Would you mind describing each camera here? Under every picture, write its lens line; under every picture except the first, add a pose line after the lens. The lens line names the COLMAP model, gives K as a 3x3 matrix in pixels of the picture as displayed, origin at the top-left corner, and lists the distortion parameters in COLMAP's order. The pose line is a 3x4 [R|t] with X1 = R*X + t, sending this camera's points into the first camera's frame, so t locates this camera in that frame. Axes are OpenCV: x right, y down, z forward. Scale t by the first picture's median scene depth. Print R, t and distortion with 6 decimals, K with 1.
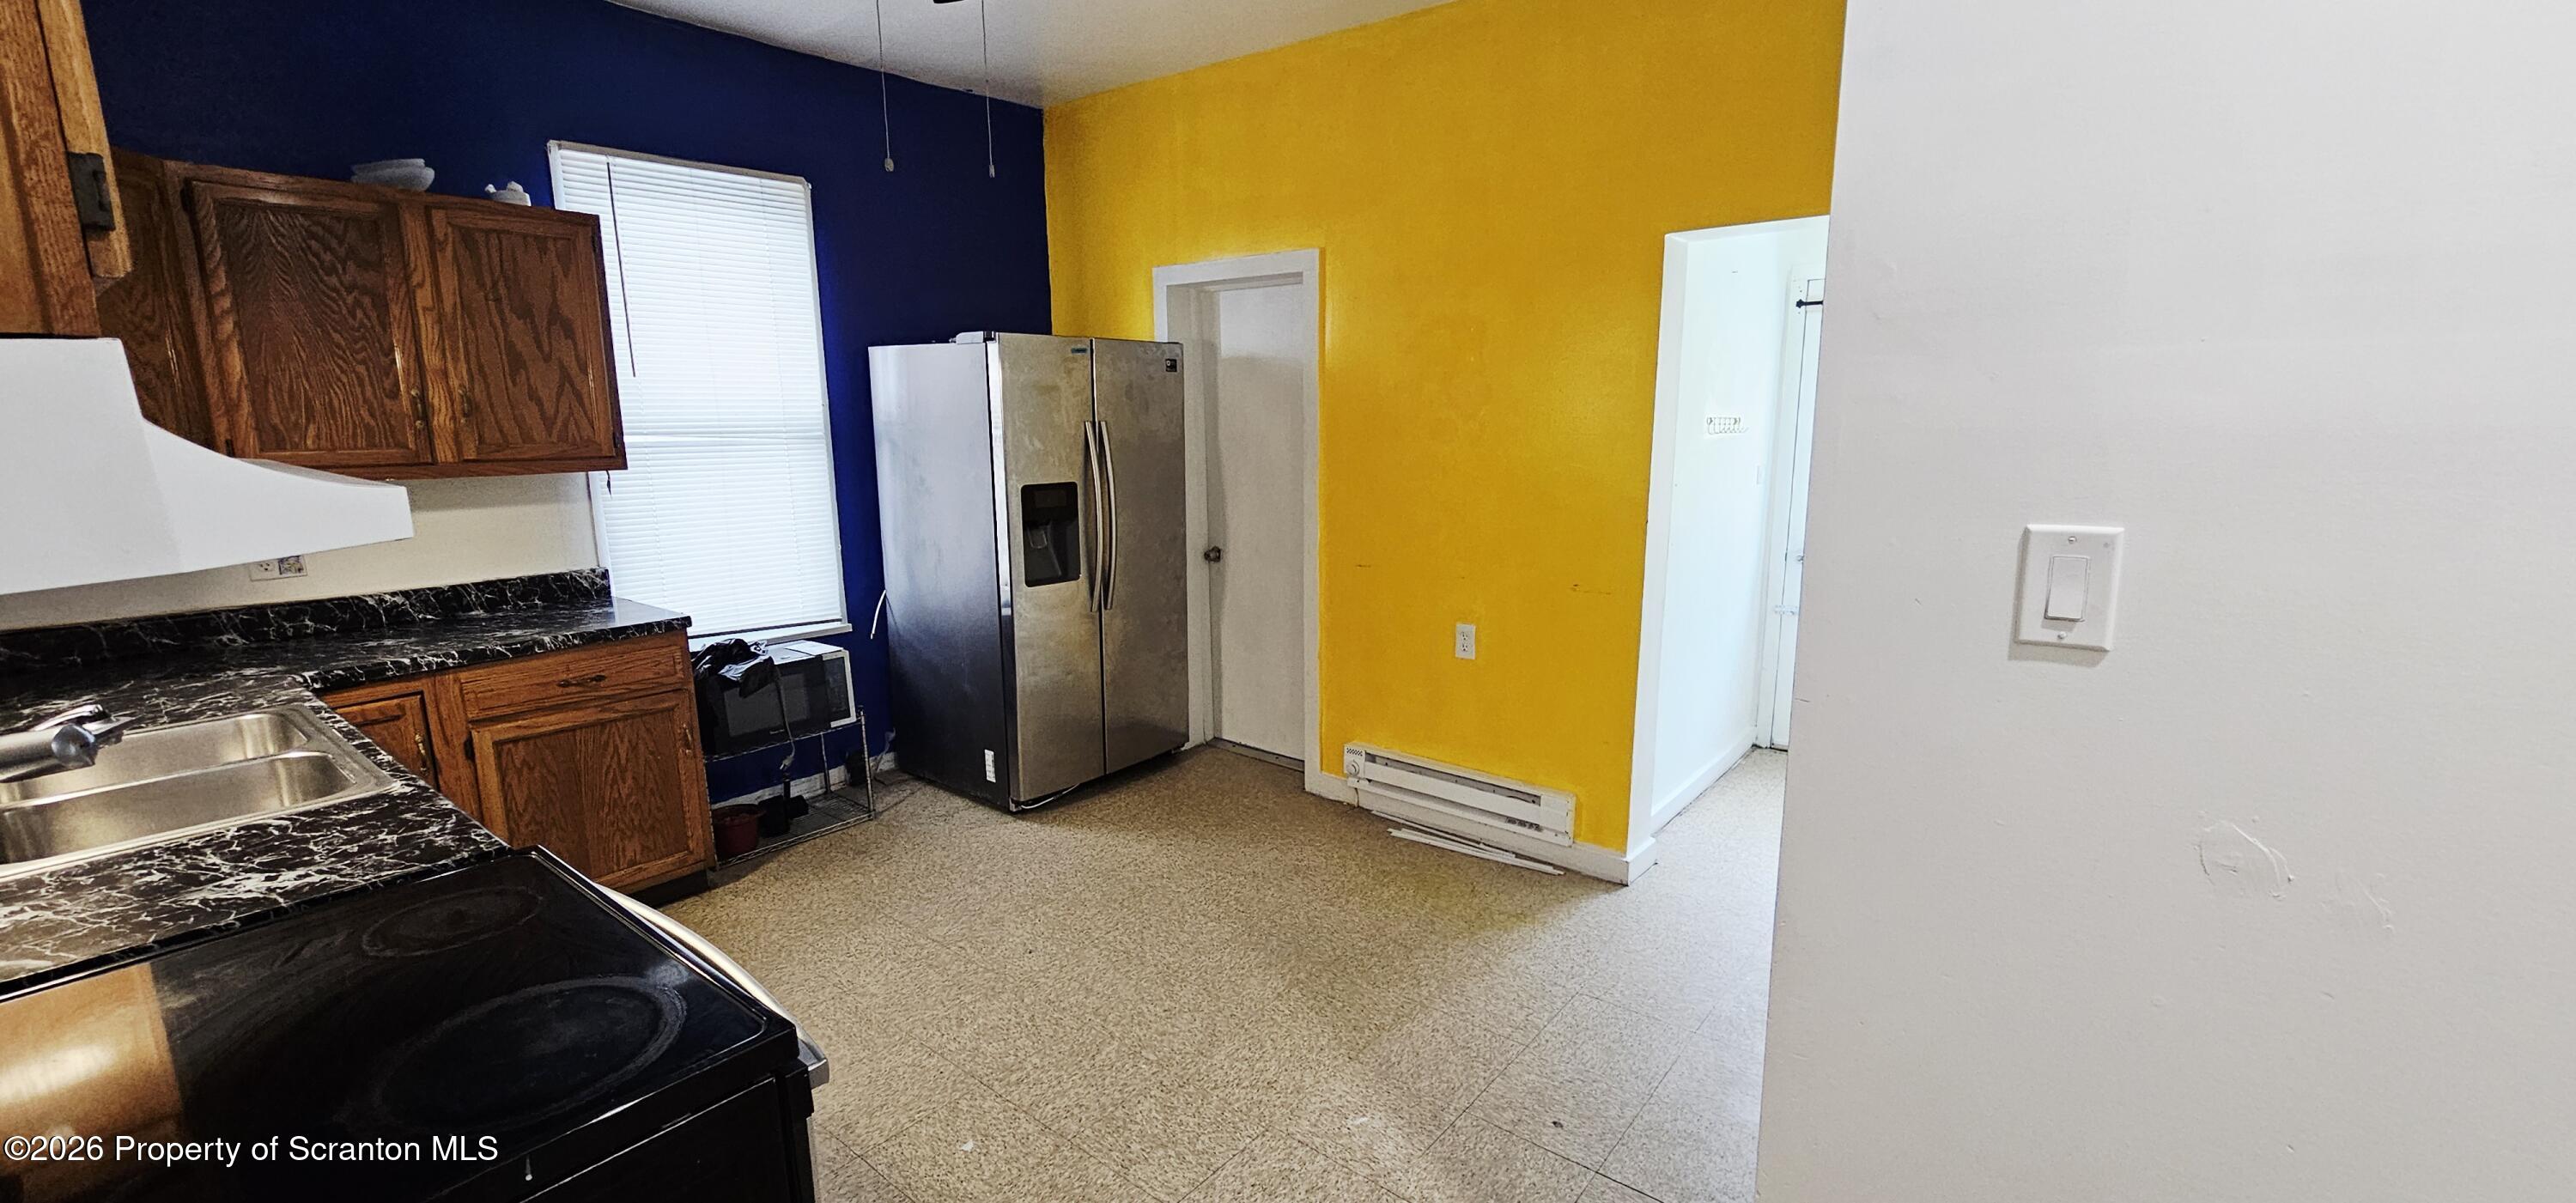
lens RADIAL K [[1063.3, 0, 1297.6], [0, 1063.3, 600.4], [0, 0, 1]] dist [0.003577, 0.000571]
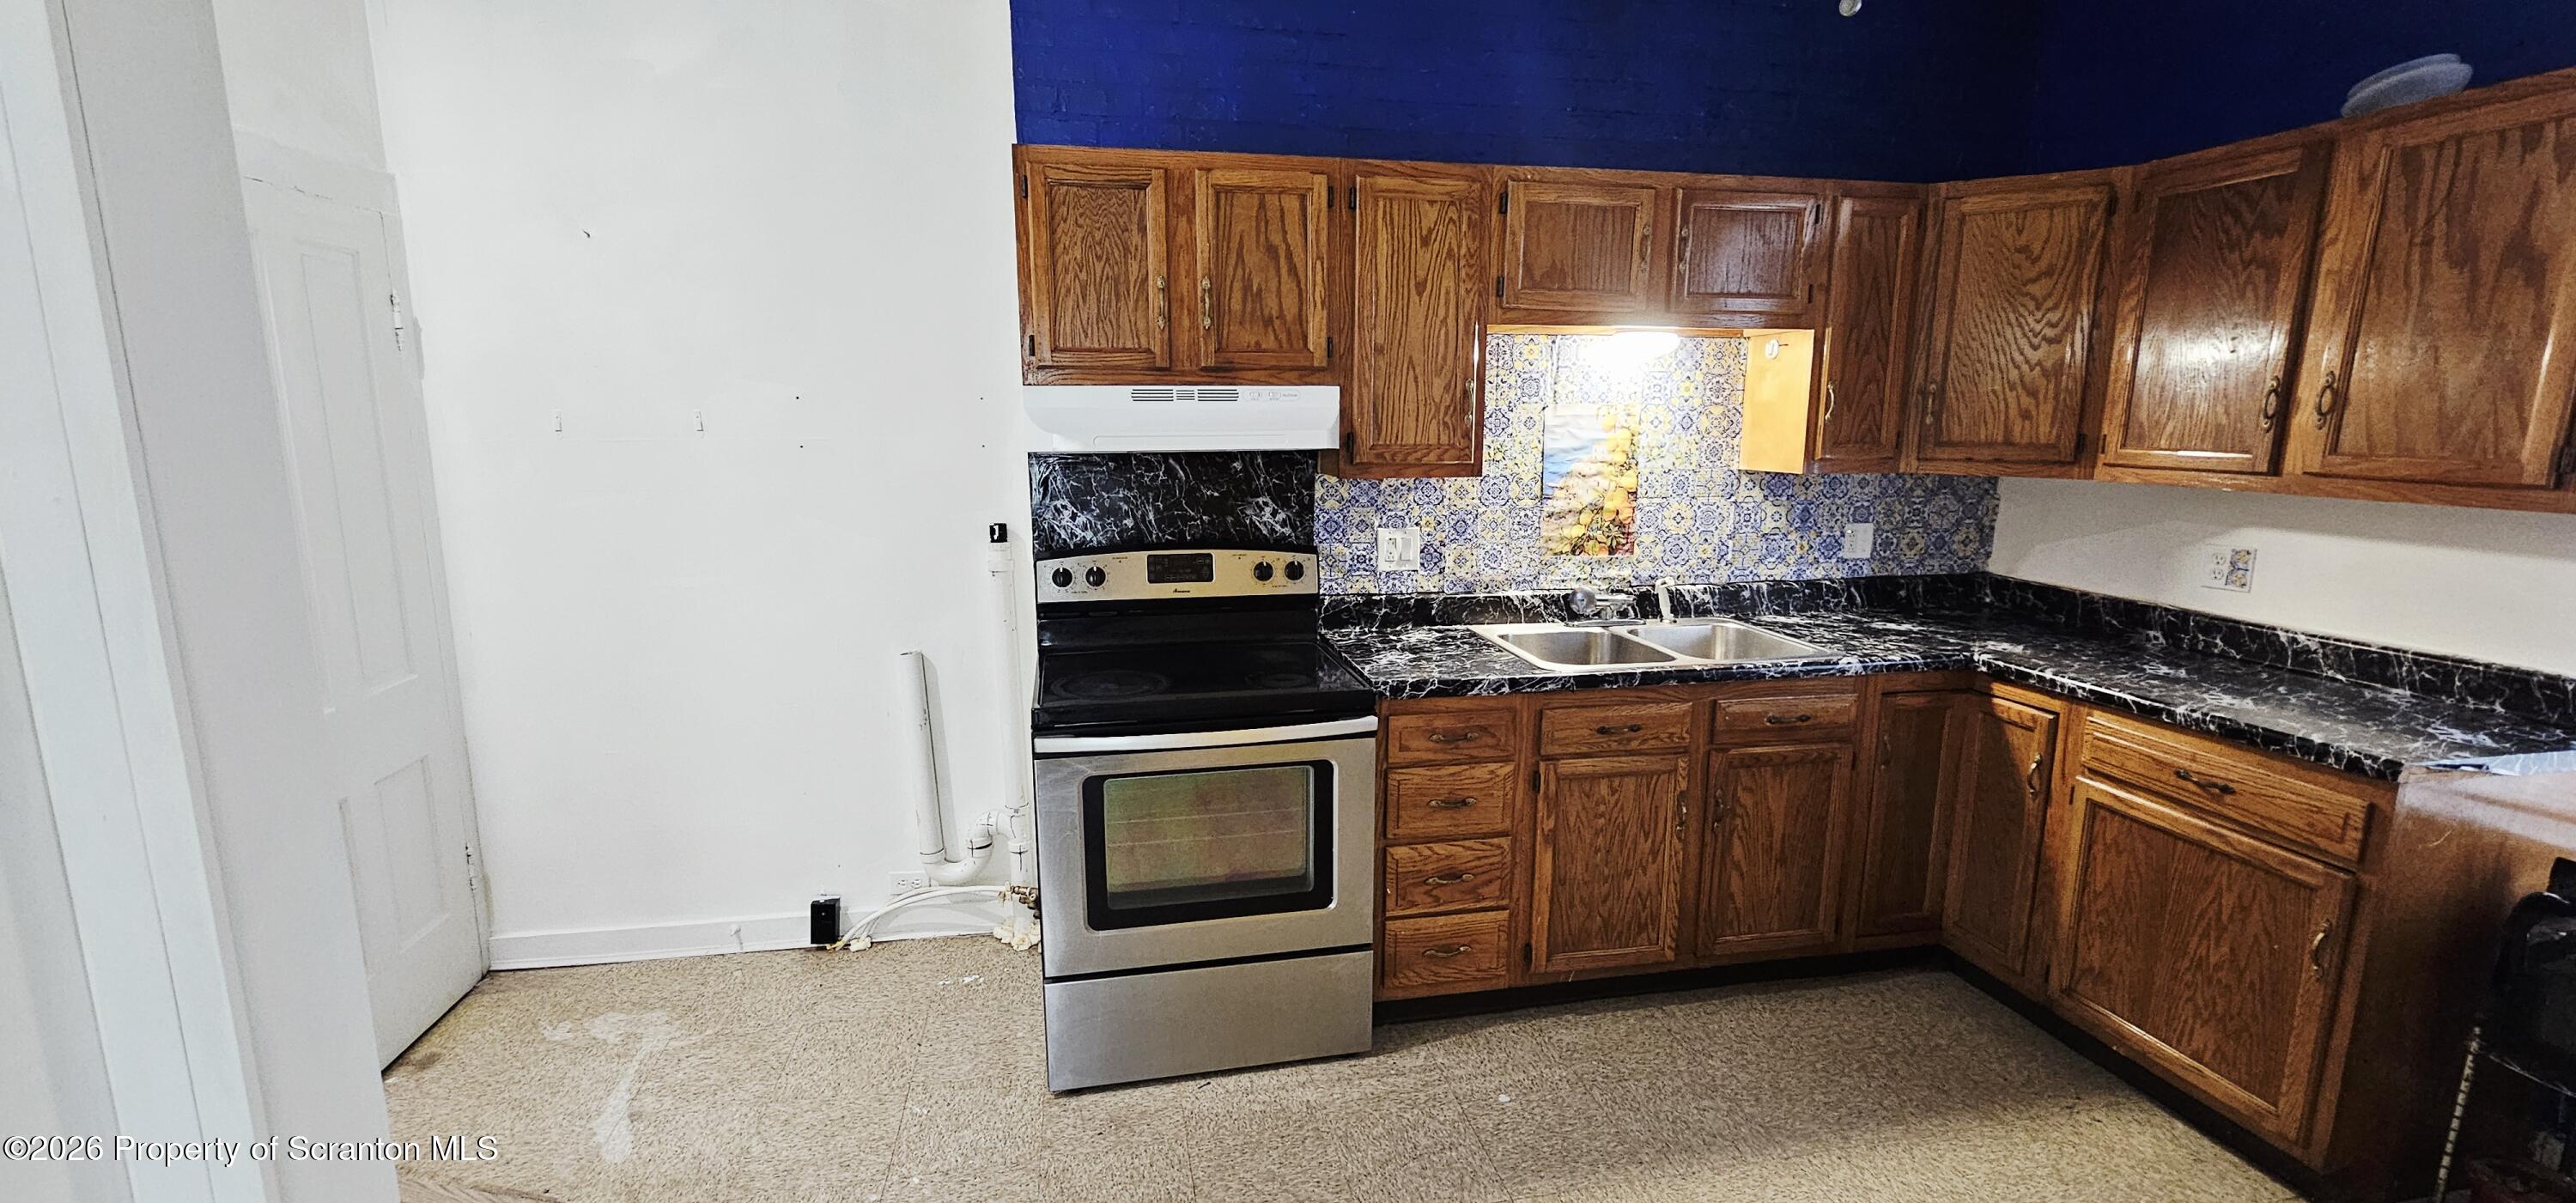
lens RADIAL K [[1063.3, 0, 1292.9], [0, 1063.3, 601.8], [0, 0, 1]] dist [0.003577, 0.000571]
pose [[-0.648813, 0.137270, -0.748464, 0.256273], [-0.135633, 0.946982, 0.291253, -0.168251], [0.748763, 0.290486, -0.595796, 0.942587]]
